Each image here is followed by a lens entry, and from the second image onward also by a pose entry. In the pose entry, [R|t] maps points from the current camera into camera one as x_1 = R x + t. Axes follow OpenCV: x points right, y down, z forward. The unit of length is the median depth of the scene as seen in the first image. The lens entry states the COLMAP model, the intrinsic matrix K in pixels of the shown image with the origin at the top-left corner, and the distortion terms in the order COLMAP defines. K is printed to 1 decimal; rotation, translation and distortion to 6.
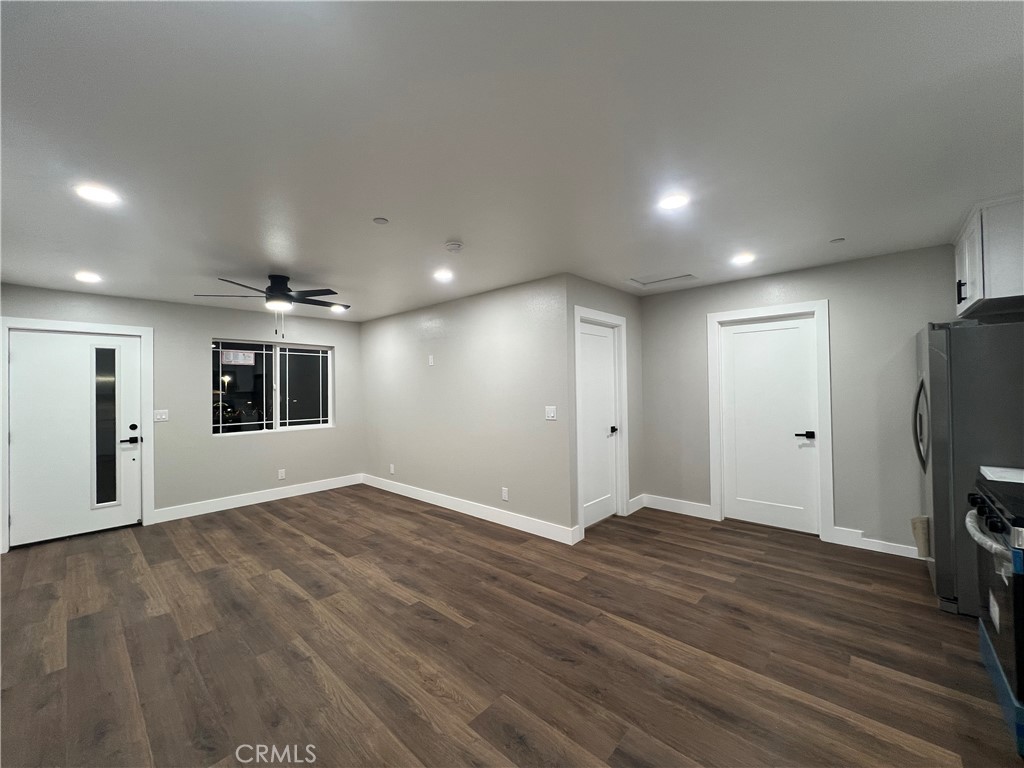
lens RADIAL K [[409.3, 0, 508.3], [0, 409.3, 381.8], [0, 0, 1]] dist [-0.004505, 0.001162]
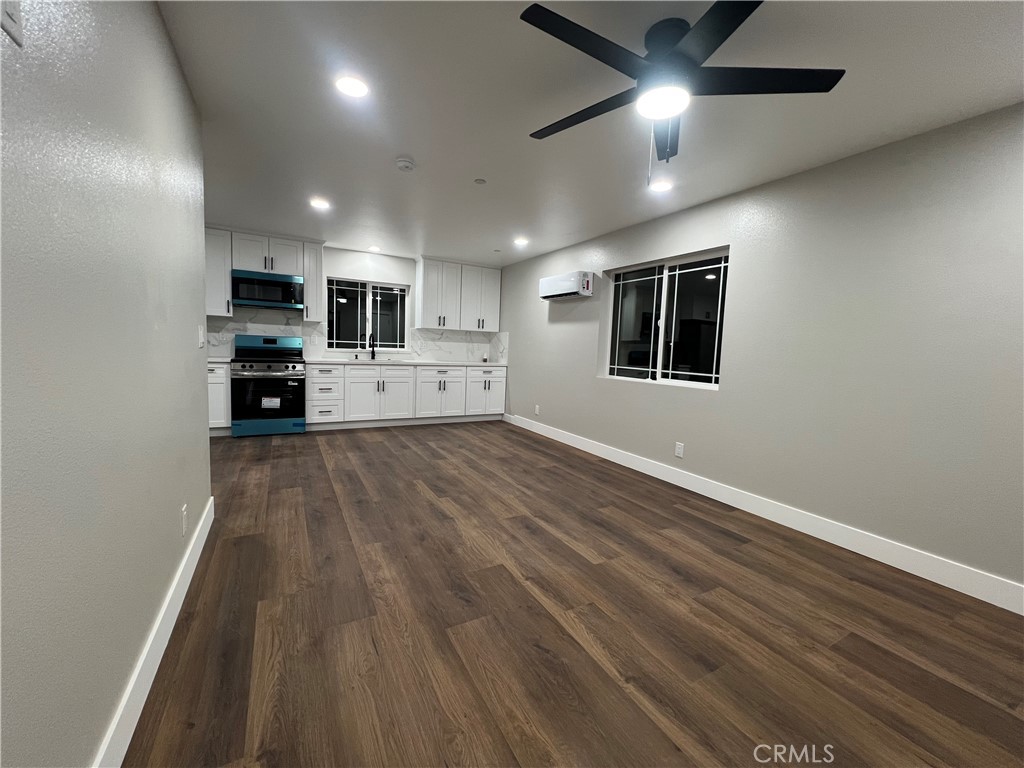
lens RADIAL K [[409.3, 0, 510.2], [0, 409.3, 382.6], [0, 0, 1]] dist [-0.004505, 0.001162]
pose [[-0.950591, -0.048367, 0.306657, -0.717008], [-0.026922, 0.996911, 0.073783, 0.116369], [-0.309278, 0.061882, -0.948956, 1.935643]]
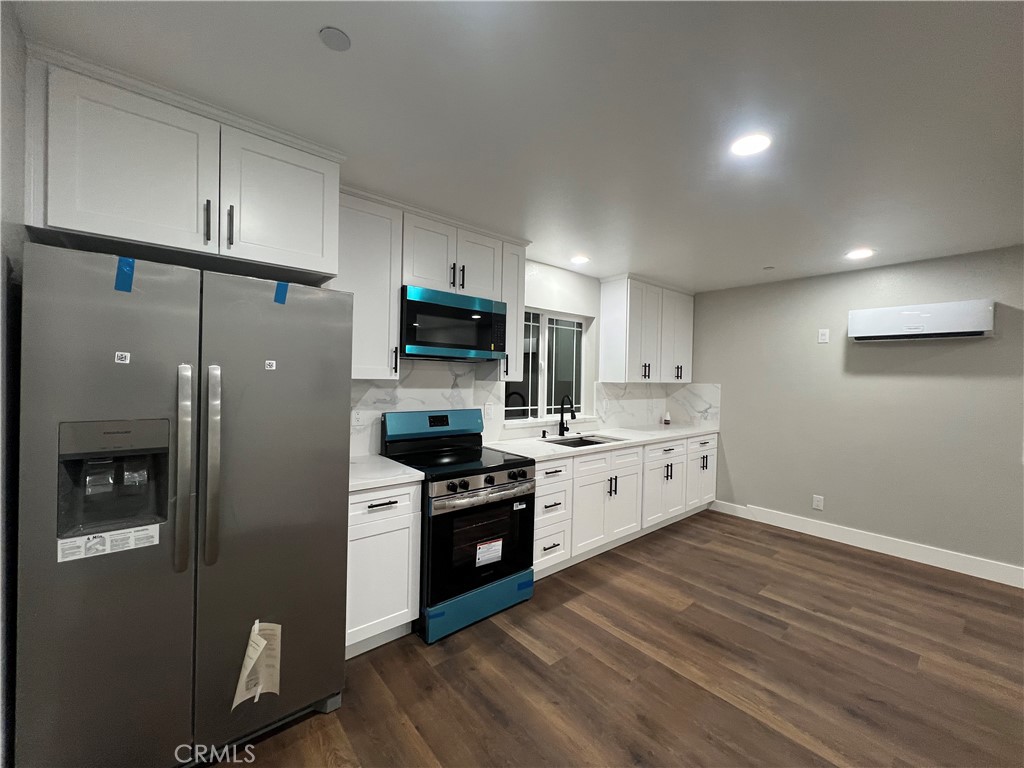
lens RADIAL K [[409.3, 0, 510.0], [0, 409.3, 379.8], [0, 0, 1]] dist [-0.004505, 0.001162]
pose [[-0.992222, -0.000851, 0.124476, 0.605113], [-0.001889, 0.999964, -0.008221, 0.004757], [-0.124465, -0.008392, -0.992189, 1.462837]]
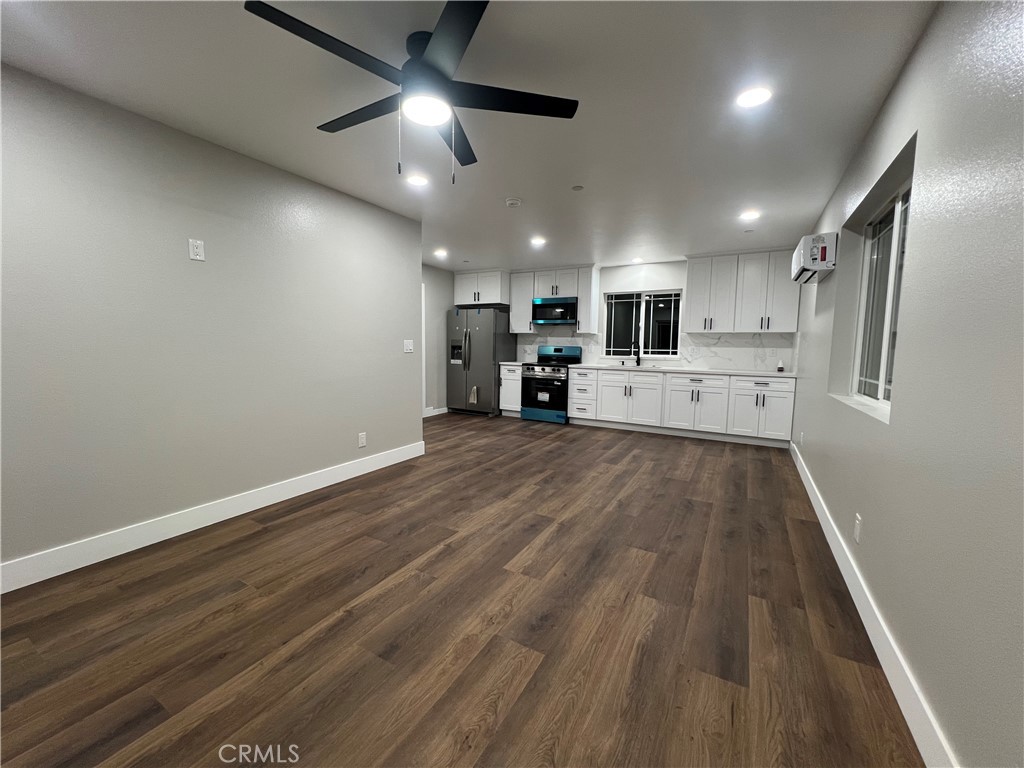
lens RADIAL K [[409.3, 0, 509.1], [0, 409.3, 383.0], [0, 0, 1]] dist [-0.004505, 0.001162]
pose [[-0.220468, -0.076173, 0.972415, -1.378309], [-0.021057, 0.997085, 0.073332, 0.117485], [-0.975167, -0.004309, -0.221429, 1.309485]]
